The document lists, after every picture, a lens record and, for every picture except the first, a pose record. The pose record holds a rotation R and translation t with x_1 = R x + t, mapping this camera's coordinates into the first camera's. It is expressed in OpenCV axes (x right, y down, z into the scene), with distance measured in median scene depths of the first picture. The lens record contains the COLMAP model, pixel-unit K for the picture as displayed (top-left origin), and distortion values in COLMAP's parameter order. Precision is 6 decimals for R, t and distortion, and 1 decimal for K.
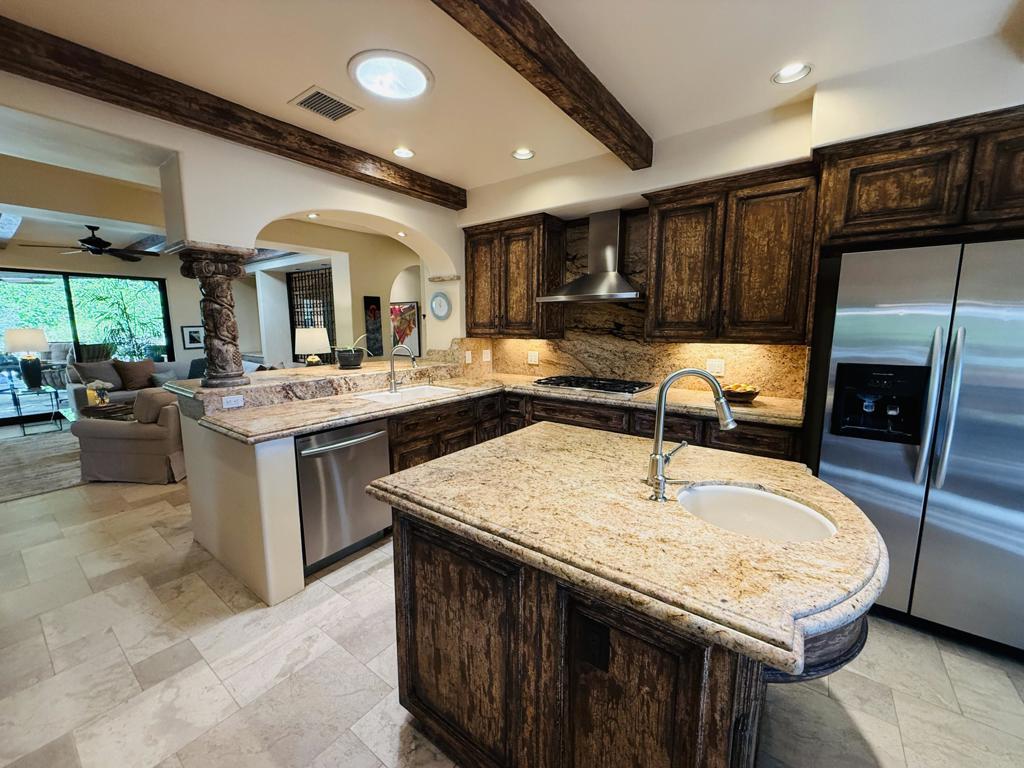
lens RADIAL K [[410.3, 0, 509.0], [0, 410.3, 383.5], [0, 0, 1]] dist [-0.002148, 0.001170]
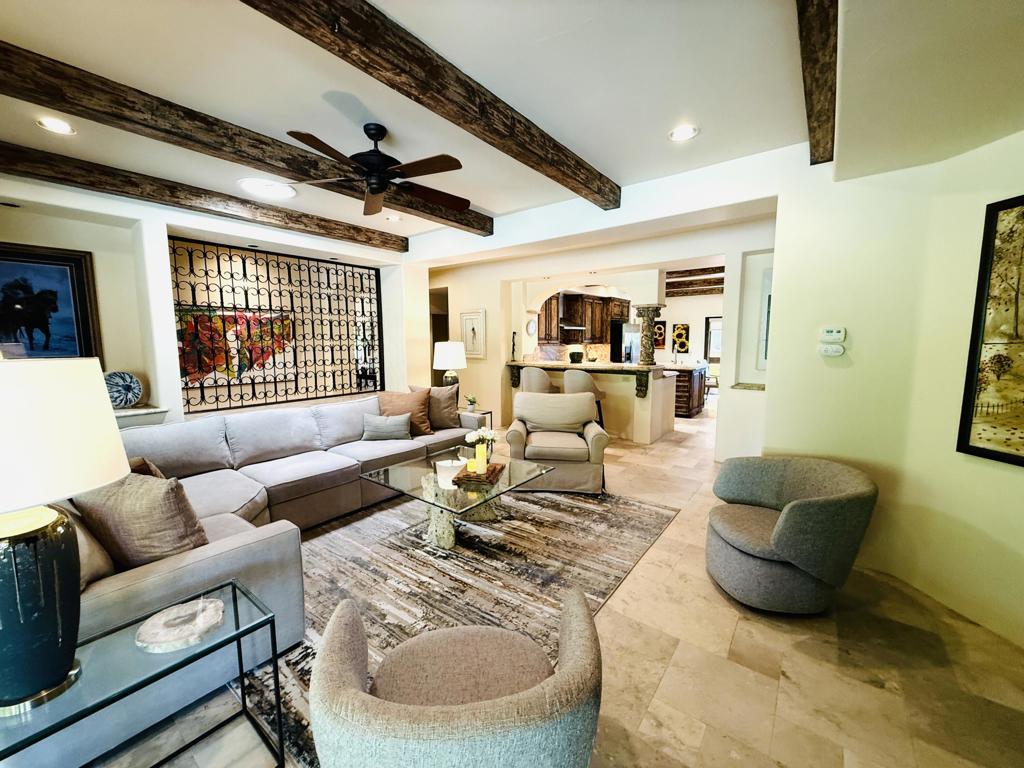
lens RADIAL K [[410.3, 0, 512.5], [0, 410.3, 382.2], [0, 0, 1]] dist [-0.002148, 0.001170]
pose [[0.006028, -0.099982, 0.994971, -3.099983], [0.151664, 0.983570, 0.097917, -0.241684], [-0.988414, 0.150311, 0.021093, 1.793650]]
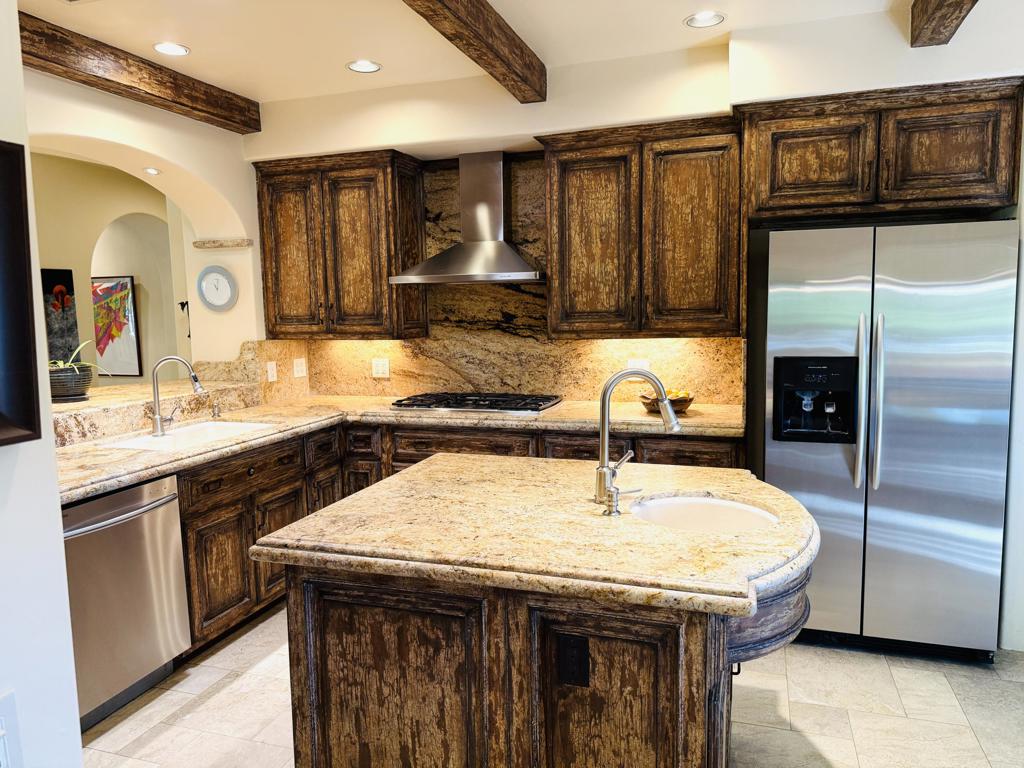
lens RADIAL K [[722.3, 0, 512.0], [0, 722.3, 388.6], [0, 0, 1]] dist [0.058491, -0.079103]
pose [[0.949065, -0.052828, 0.310620, -0.162758], [0.063021, 0.997750, -0.022864, 0.013497], [-0.308713, 0.041275, 0.950259, -0.229347]]
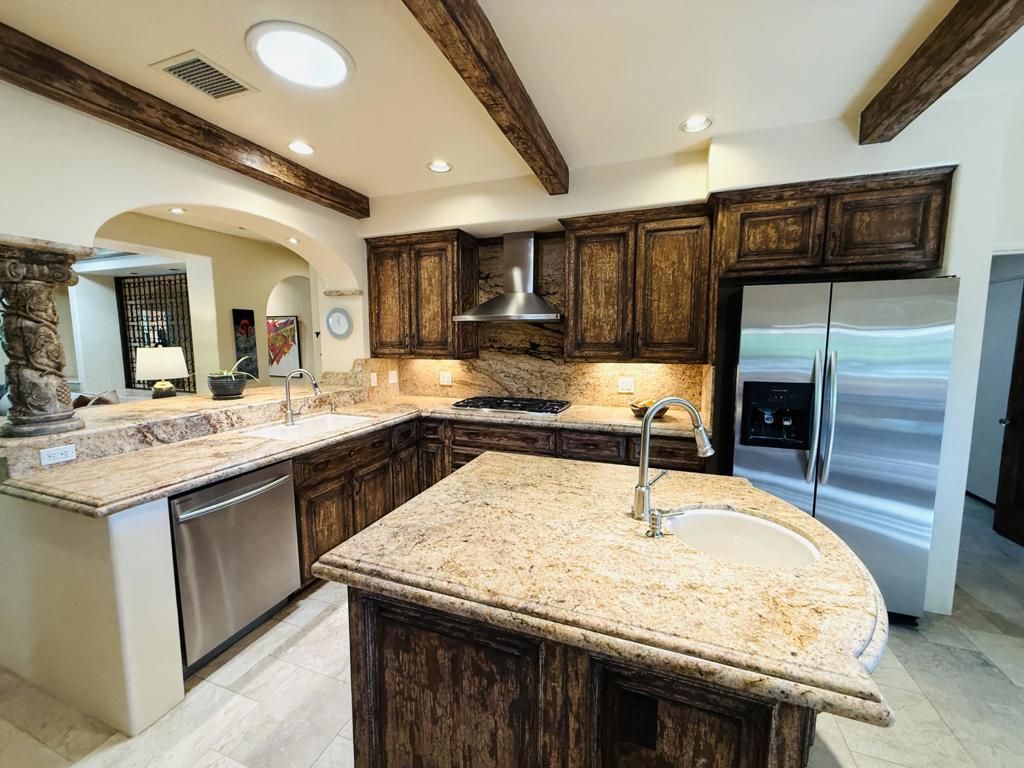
lens RADIAL K [[410.3, 0, 509.8], [0, 410.3, 383.2], [0, 0, 1]] dist [-0.002148, 0.001170]
pose [[0.958880, -0.028885, 0.282337, -0.111591], [0.038971, 0.998785, -0.030171, -0.029106], [-0.281123, 0.039933, 0.958841, 0.078563]]
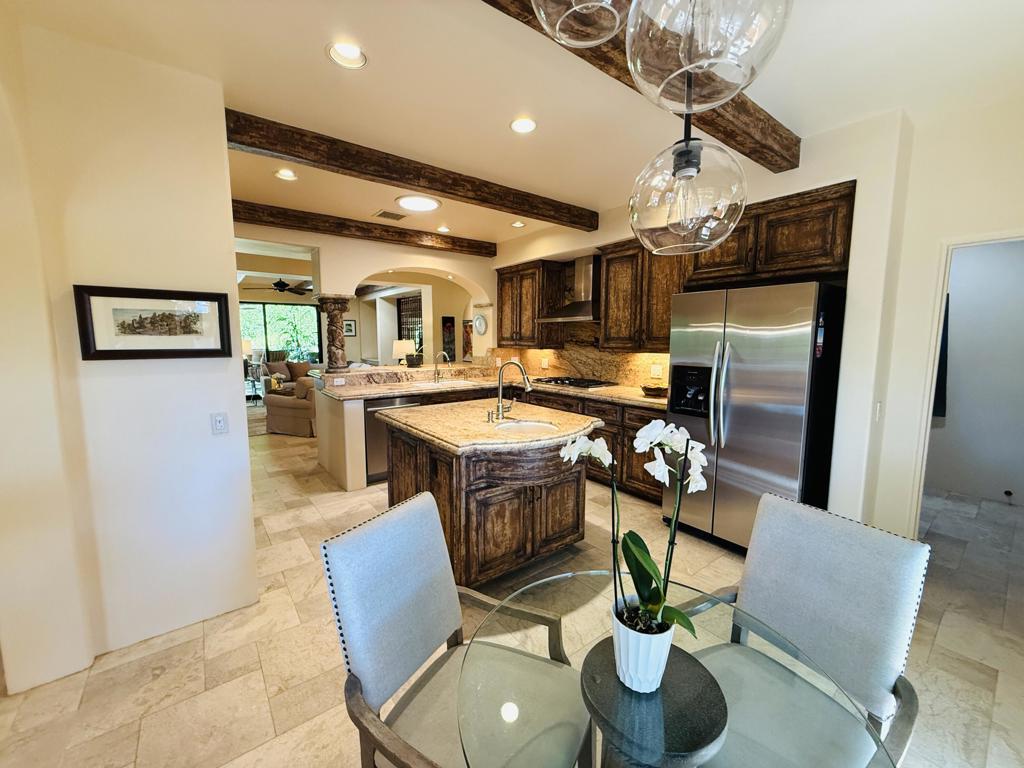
lens RADIAL K [[410.3, 0, 509.3], [0, 410.3, 384.0], [0, 0, 1]] dist [-0.002148, 0.001170]
pose [[0.962664, 0.033298, -0.268644, 0.509628], [-0.041072, 0.998883, -0.023371, 0.065502], [0.267565, 0.033532, 0.962956, -0.508441]]
